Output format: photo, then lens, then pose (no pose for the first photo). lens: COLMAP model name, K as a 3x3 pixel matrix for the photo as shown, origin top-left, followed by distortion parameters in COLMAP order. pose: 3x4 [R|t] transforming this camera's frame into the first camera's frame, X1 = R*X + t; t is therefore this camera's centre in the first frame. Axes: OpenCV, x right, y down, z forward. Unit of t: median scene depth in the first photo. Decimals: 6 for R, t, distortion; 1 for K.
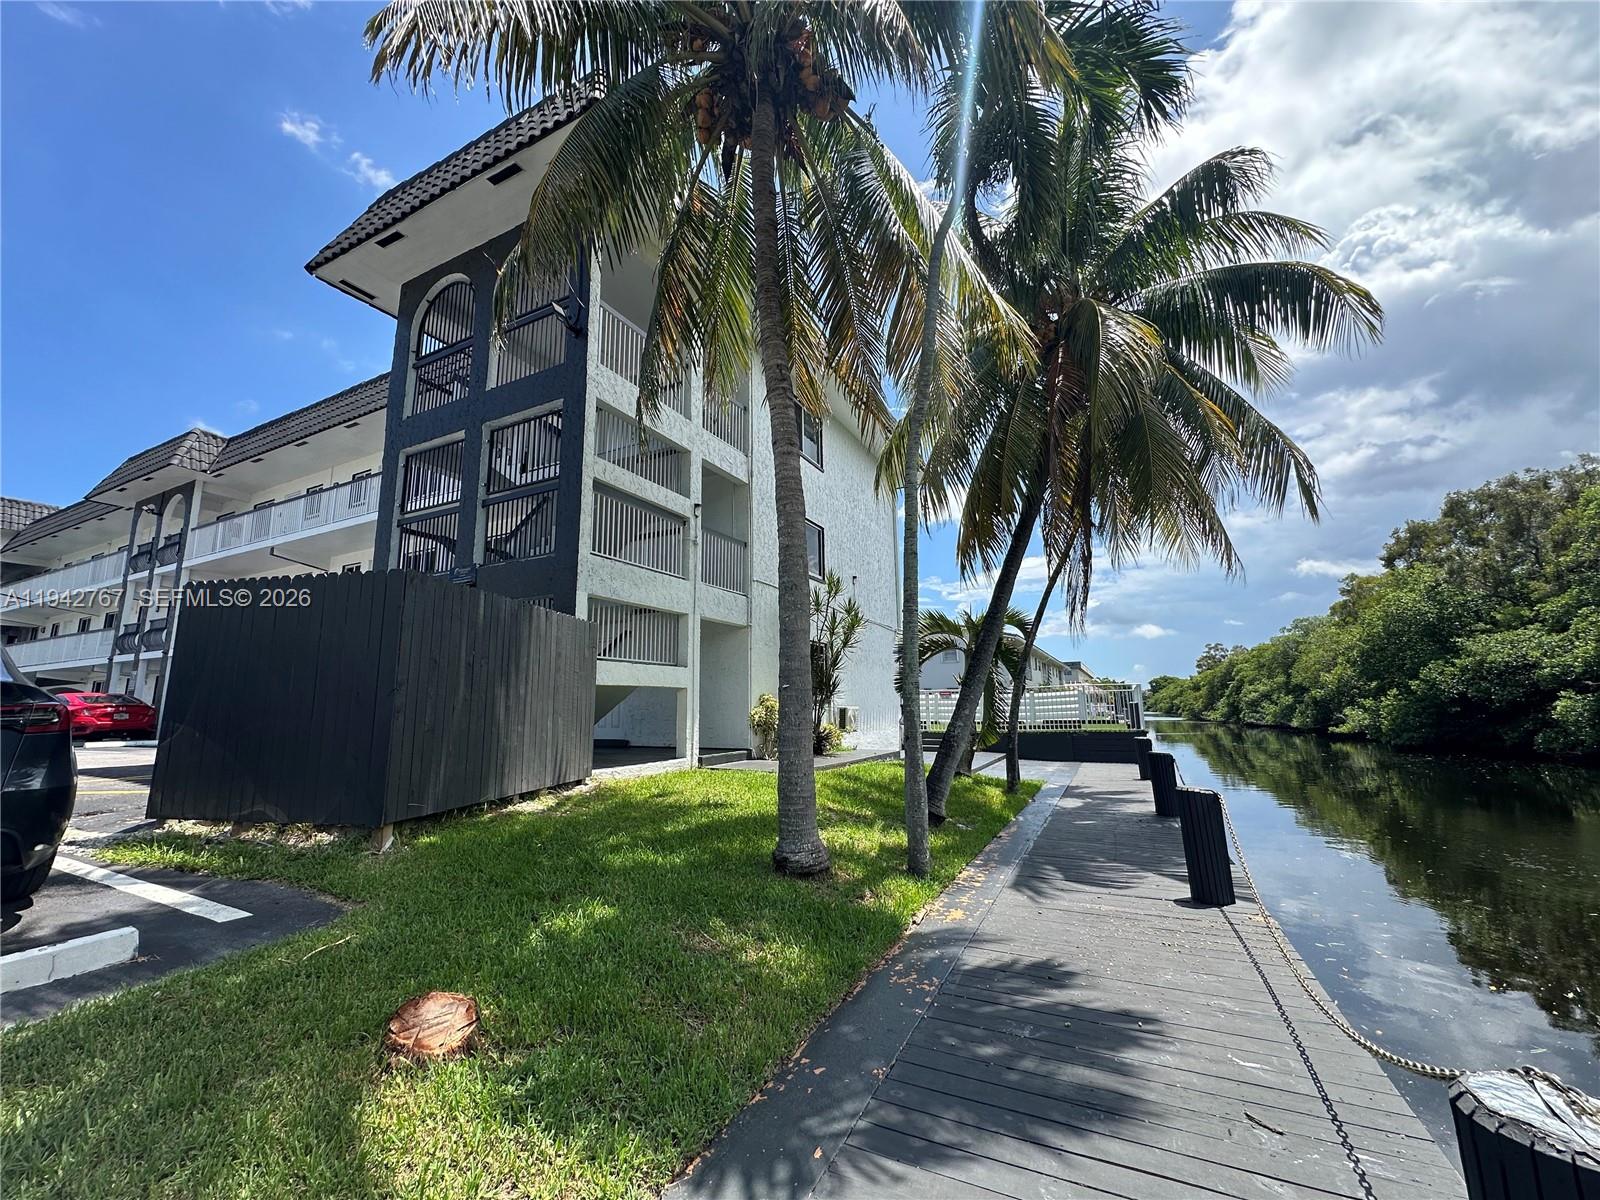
lens RADIAL K [[646.3, 0, 799.7], [0, 646.3, 603.5], [0, 0, 1]] dist [0.002285, 0.000280]
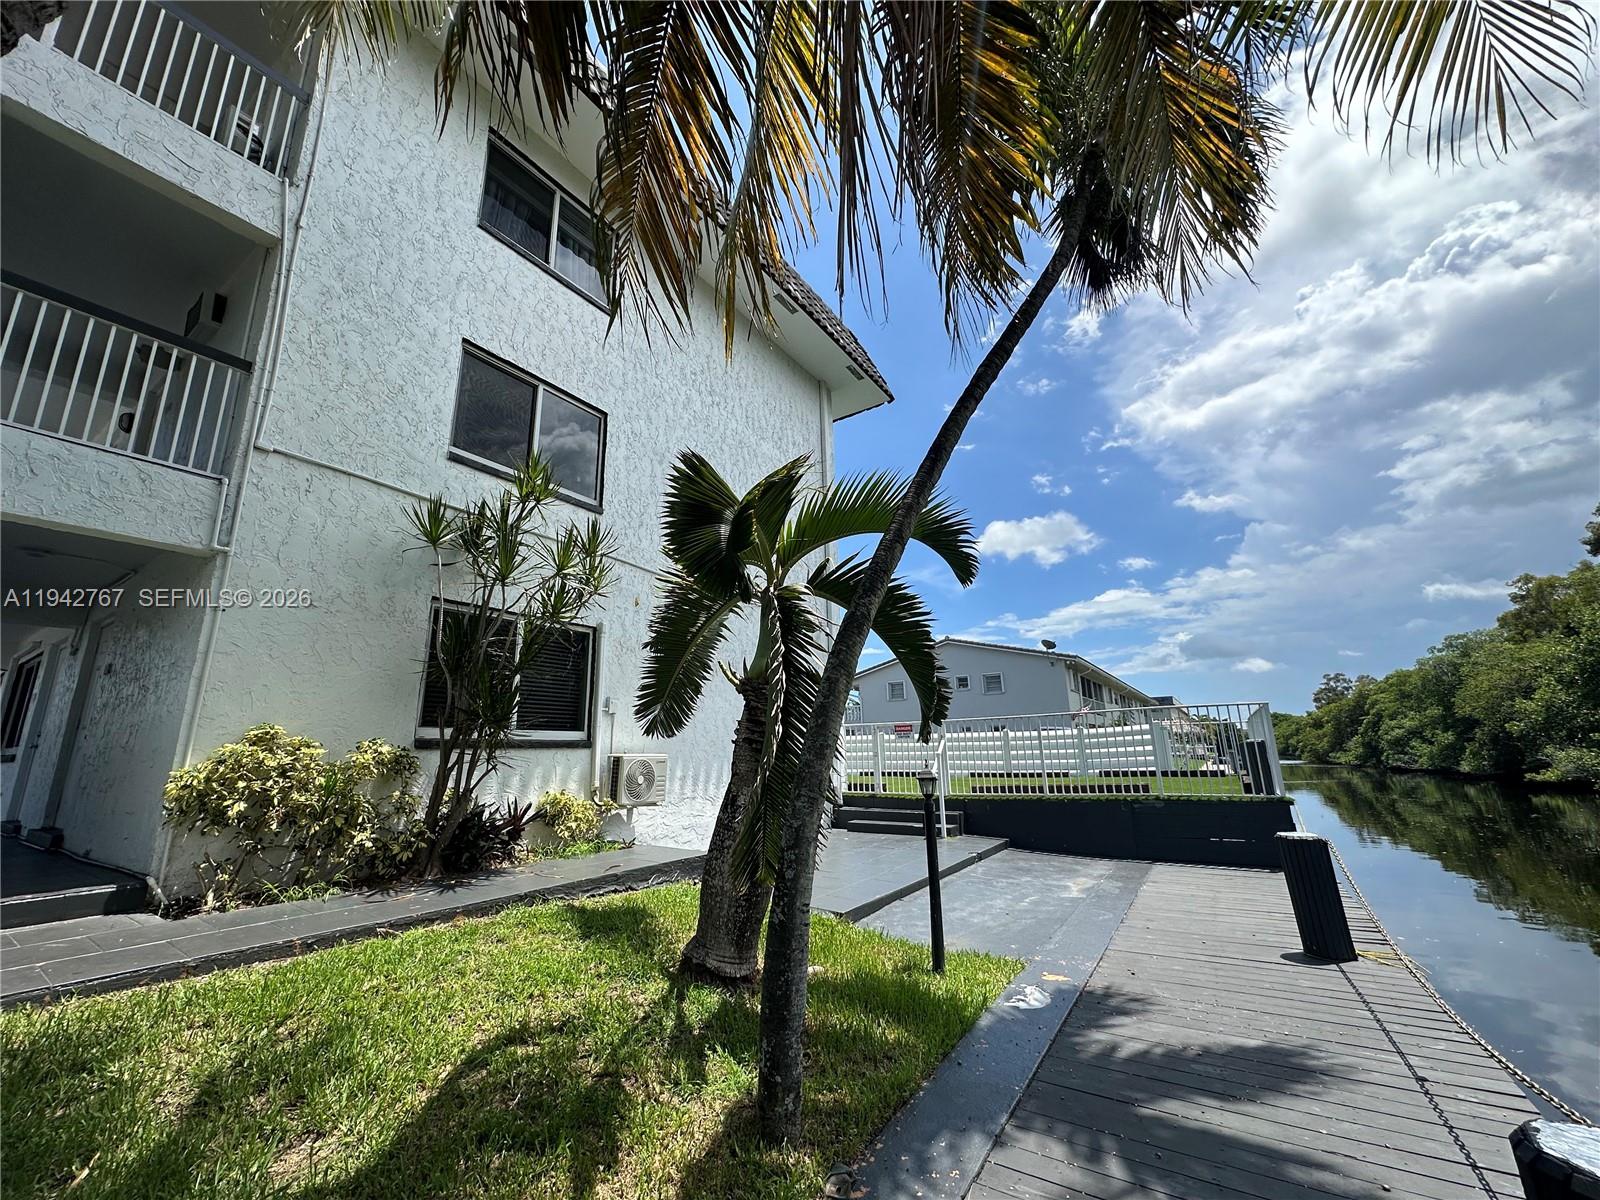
lens RADIAL K [[641.1, 0, 798.0], [0, 641.1, 597.5], [0, 0, 1]] dist [-0.000763, 0.000007]
pose [[0.992864, -0.034917, -0.114026, 0.087374], [0.026067, 0.996597, -0.078204, 0.028144], [0.116369, 0.074673, 0.990395, 0.177920]]
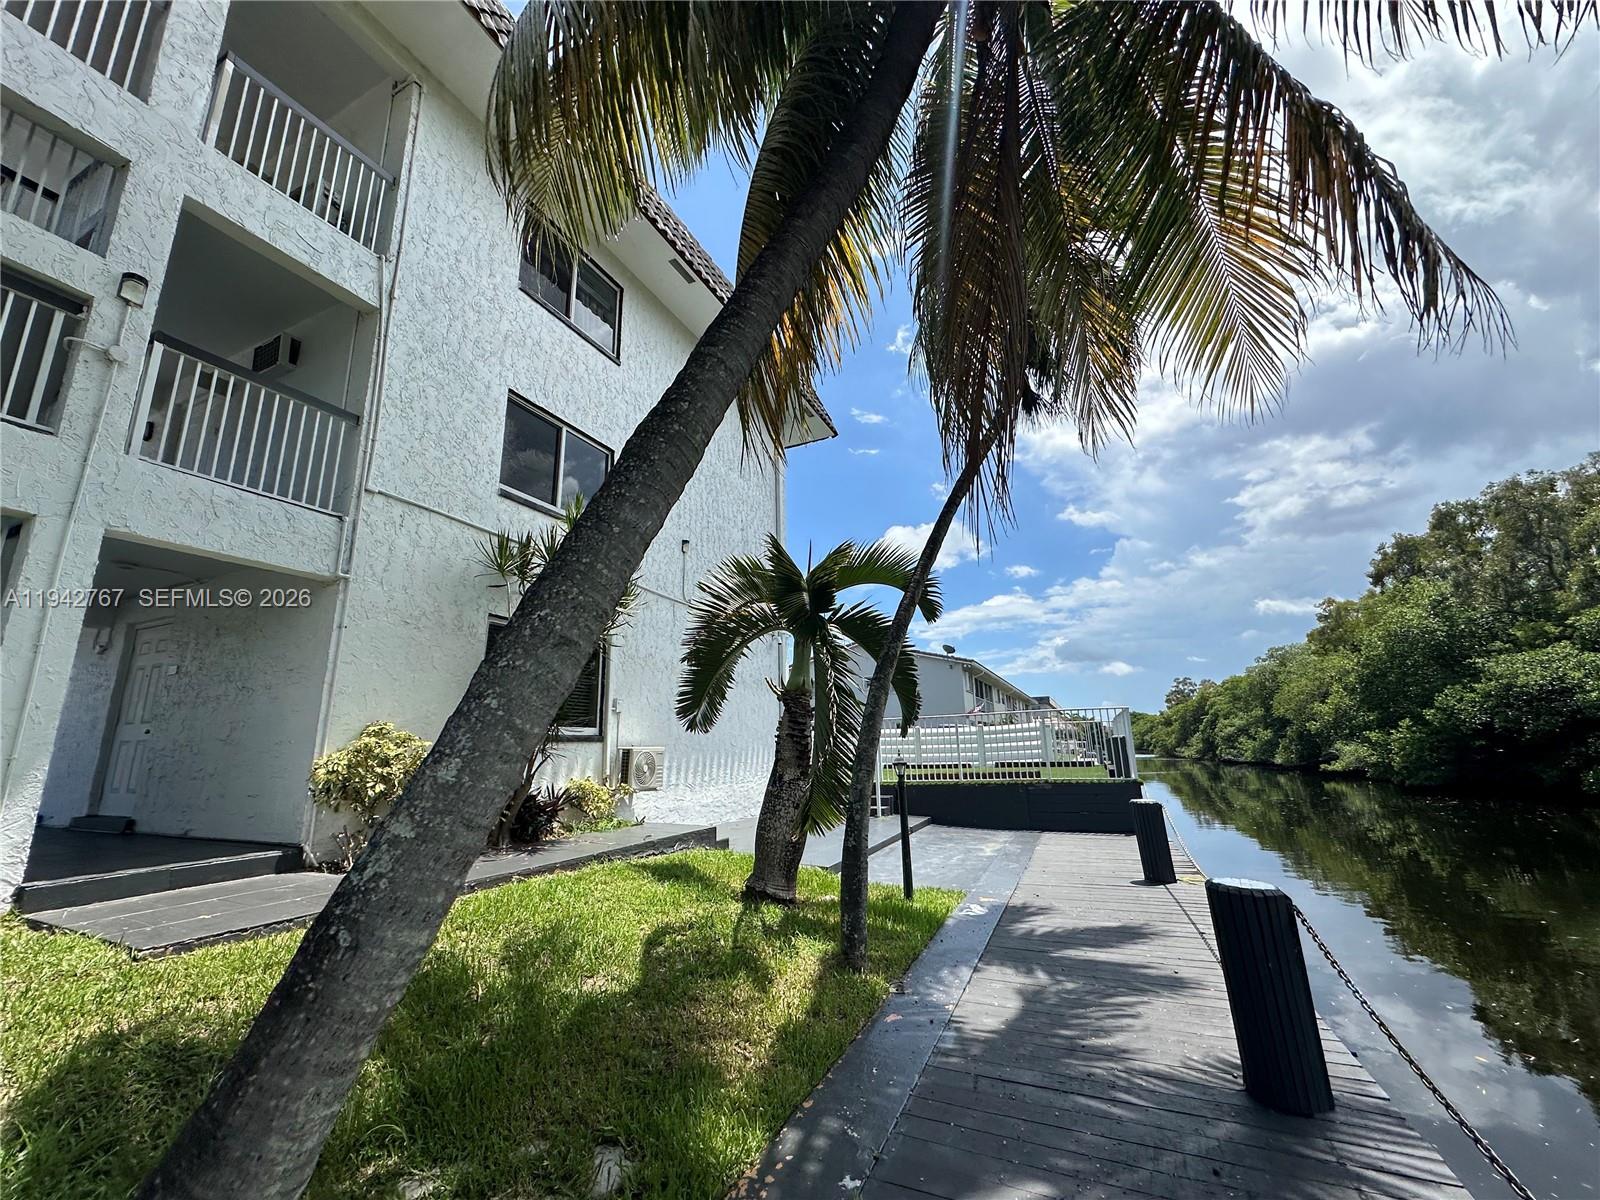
lens RADIAL K [[641.1, 0, 798.0], [0, 641.1, 597.5], [0, 0, 1]] dist [-0.000763, 0.000007]
pose [[0.999292, 0.000344, 0.037615, 0.066122], [0.002276, 0.997573, -0.069585, 0.022615], [-0.037547, 0.069621, 0.996867, 0.139956]]
